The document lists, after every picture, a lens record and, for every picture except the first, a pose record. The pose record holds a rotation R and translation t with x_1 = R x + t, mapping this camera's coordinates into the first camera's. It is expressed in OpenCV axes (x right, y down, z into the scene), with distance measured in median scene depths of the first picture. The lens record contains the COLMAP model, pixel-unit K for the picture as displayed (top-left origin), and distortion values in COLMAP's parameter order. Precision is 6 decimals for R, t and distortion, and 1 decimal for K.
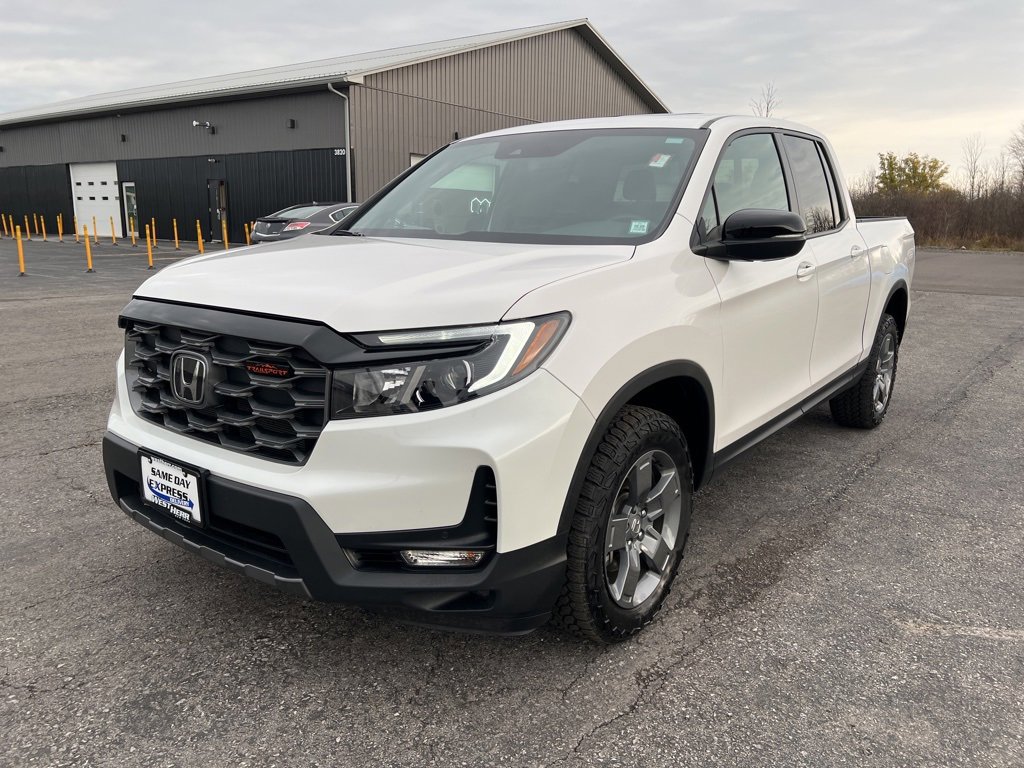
lens RADIAL K [[769.0, 0, 511.3], [0, 769.0, 390.4], [0, 0, 1]] dist [0.010459, 0.000232]
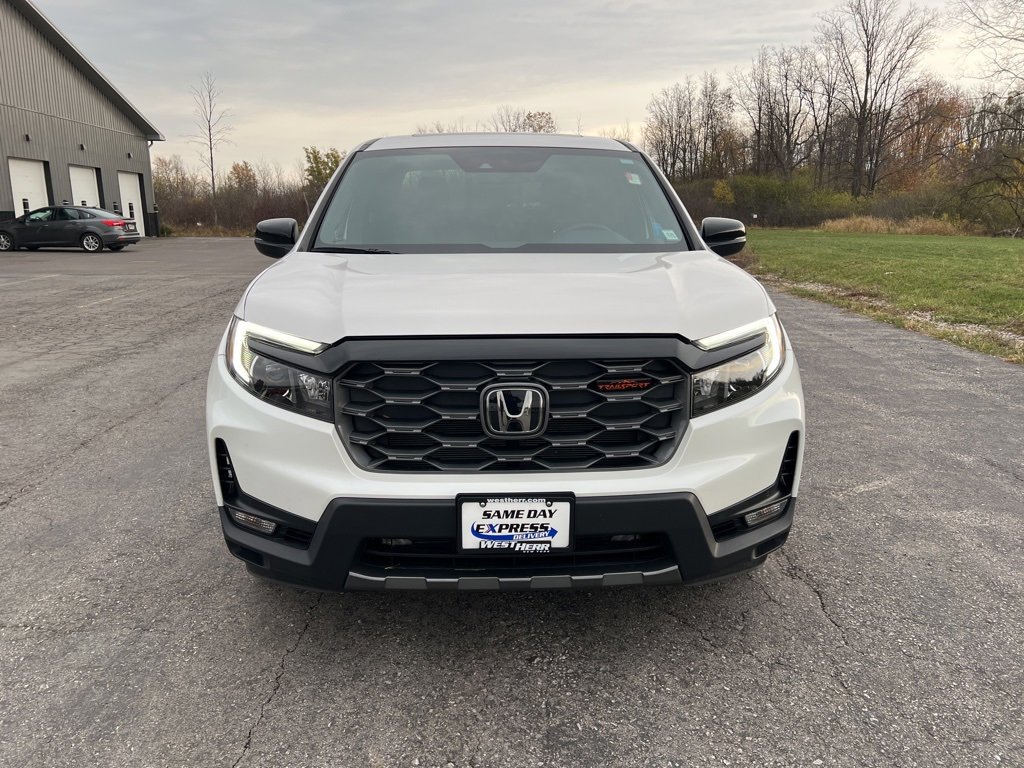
lens RADIAL K [[768.1, 0, 507.9], [0, 768.1, 385.4], [0, 0, 1]] dist [0.039300, -0.033073]
pose [[0.775177, -0.154028, 0.612680, -1.022186], [0.151105, 0.986878, 0.056919, -0.104082], [-0.613407, 0.048457, 0.788279, 0.236534]]
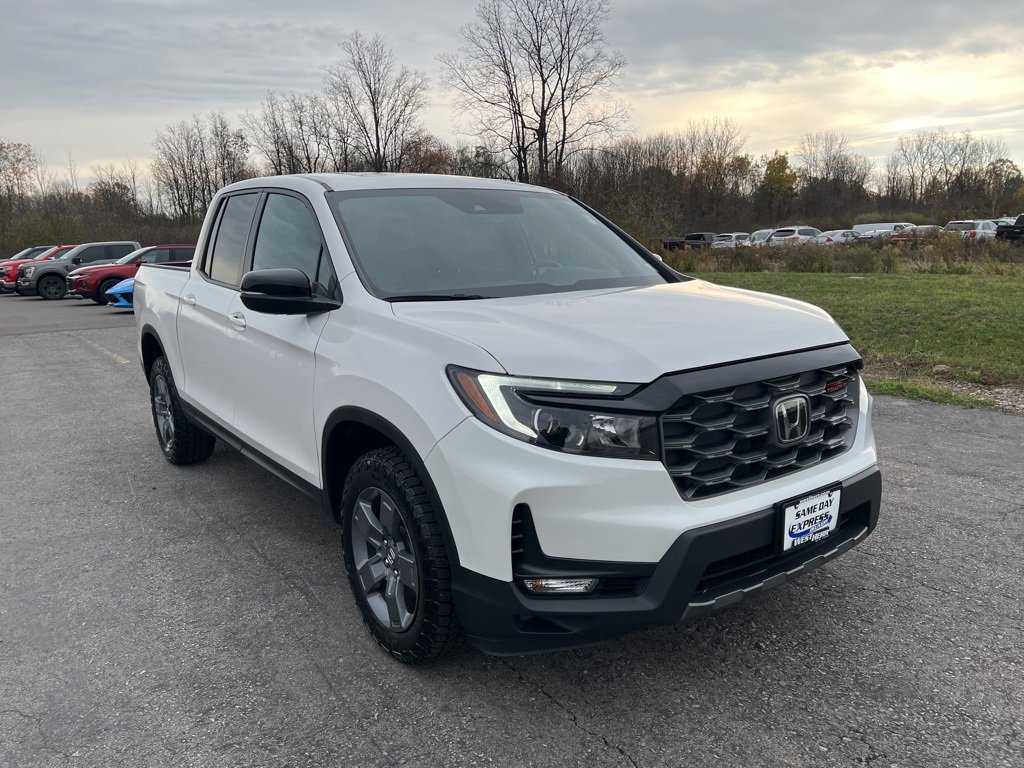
lens RADIAL K [[768.1, 0, 507.9], [0, 768.1, 385.4], [0, 0, 1]] dist [0.039300, -0.033073]
pose [[0.290995, -0.197615, 0.936093, -1.574801], [0.245434, 0.961111, 0.126601, -0.305221], [-0.924708, 0.192909, 0.328180, 1.008600]]
